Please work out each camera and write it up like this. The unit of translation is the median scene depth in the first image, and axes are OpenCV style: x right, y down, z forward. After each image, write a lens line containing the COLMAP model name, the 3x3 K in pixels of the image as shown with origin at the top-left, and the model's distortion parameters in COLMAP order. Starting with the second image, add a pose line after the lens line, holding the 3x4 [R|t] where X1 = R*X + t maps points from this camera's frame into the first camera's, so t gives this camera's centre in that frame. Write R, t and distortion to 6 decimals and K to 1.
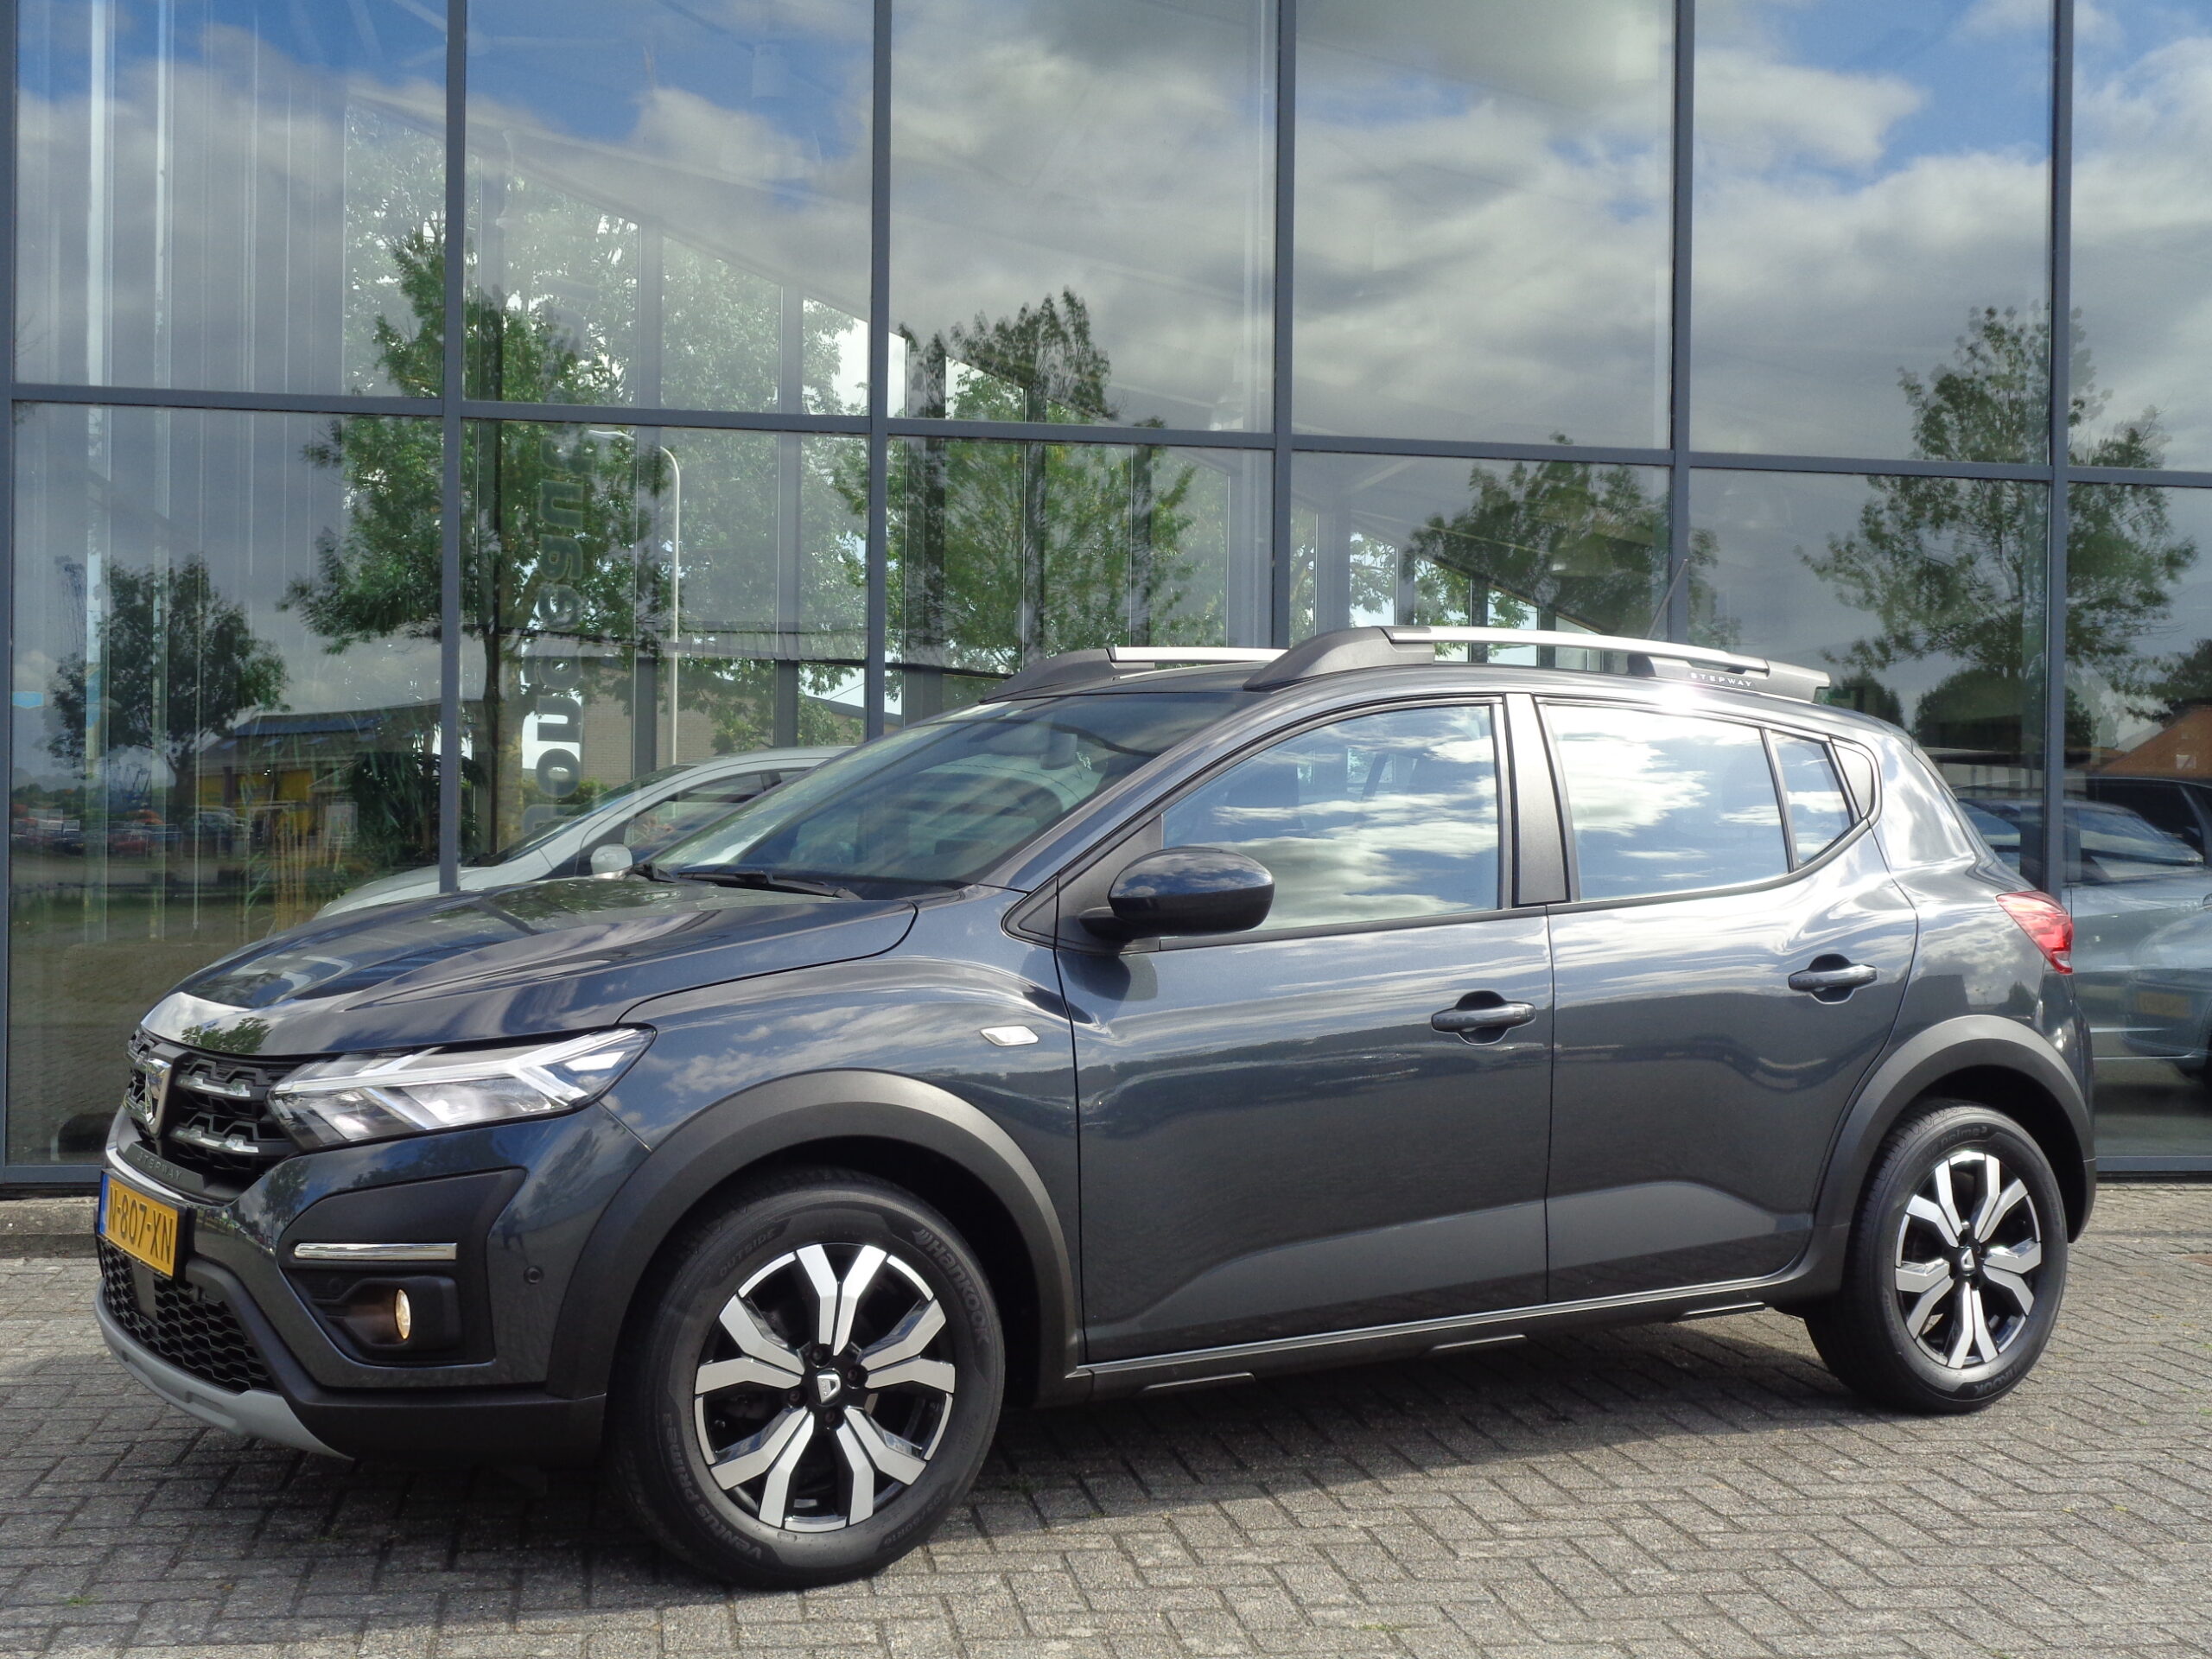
lens RADIAL K [[2769.1, 0, 1106.0], [0, 2769.1, 829.5], [0, 0, 1]] dist [0.039661, 0.063758]
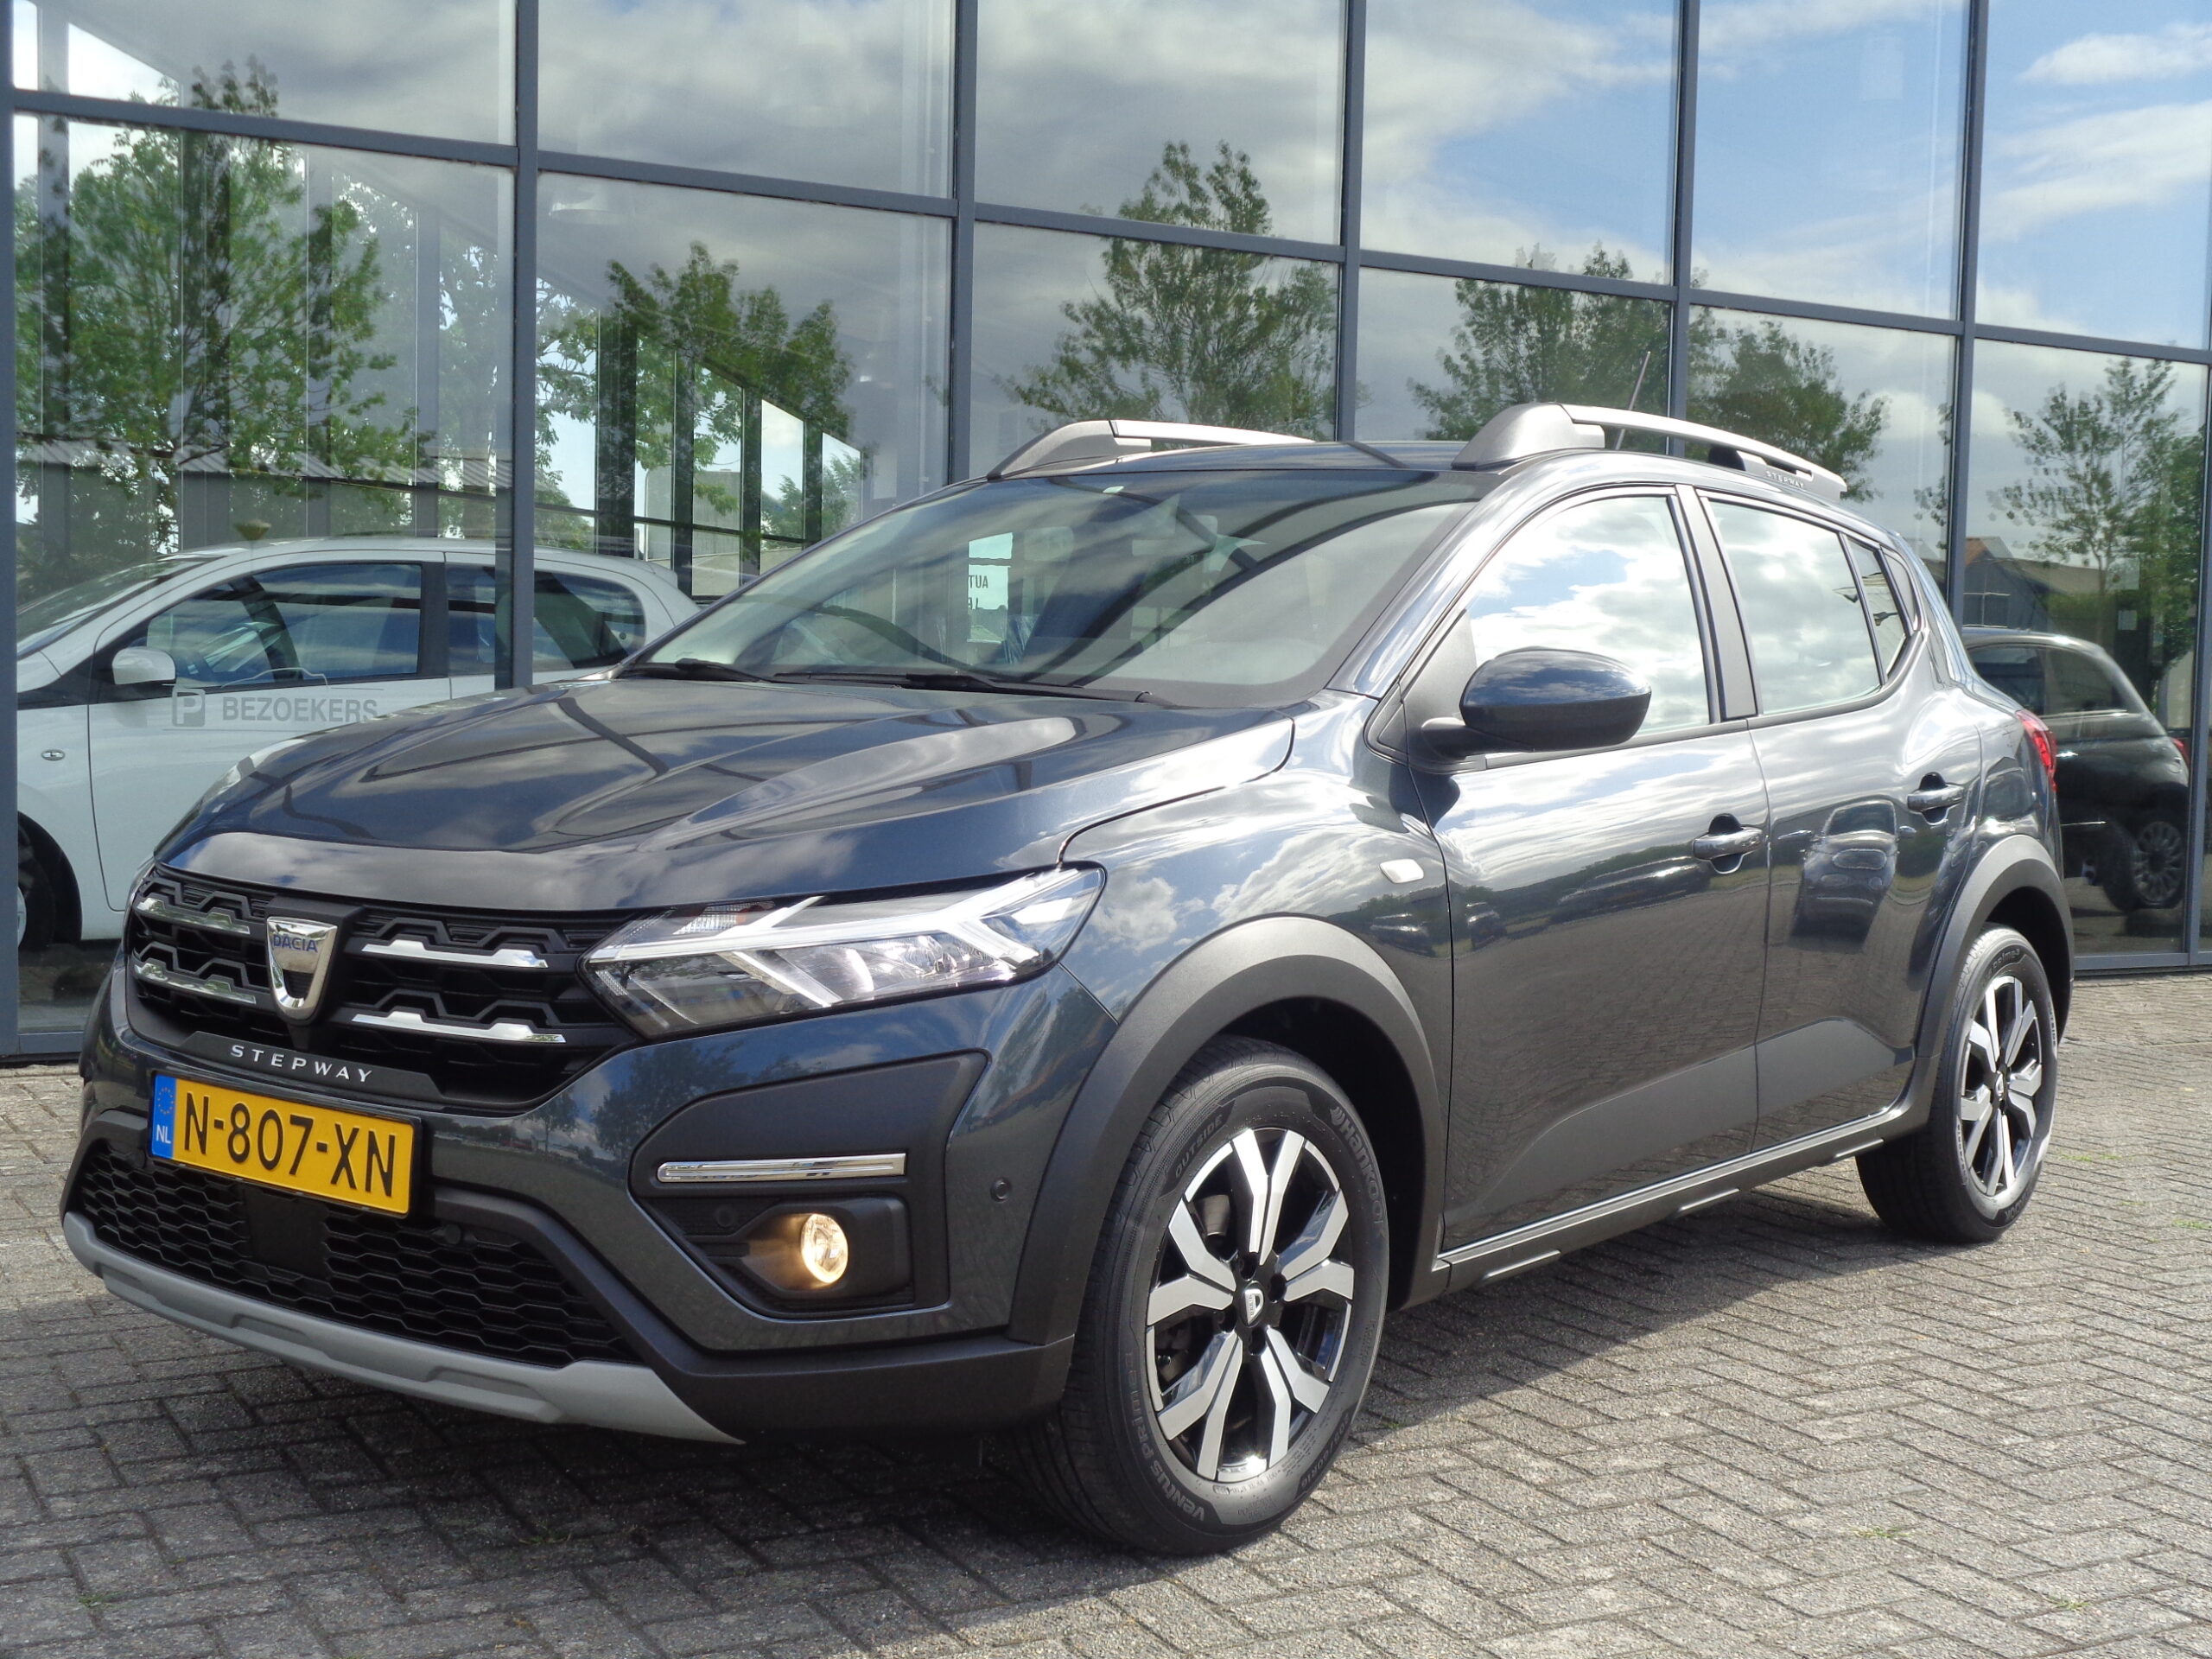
lens RADIAL K [[2769.1, 0, 1106.0], [0, 2769.1, 829.5], [0, 0, 1]] dist [0.039661, 0.063758]
pose [[0.932268, -0.008607, 0.361667, -0.433823], [-0.013985, 0.998112, 0.059800, 0.013813], [-0.361499, -0.060807, 0.930388, 0.266861]]
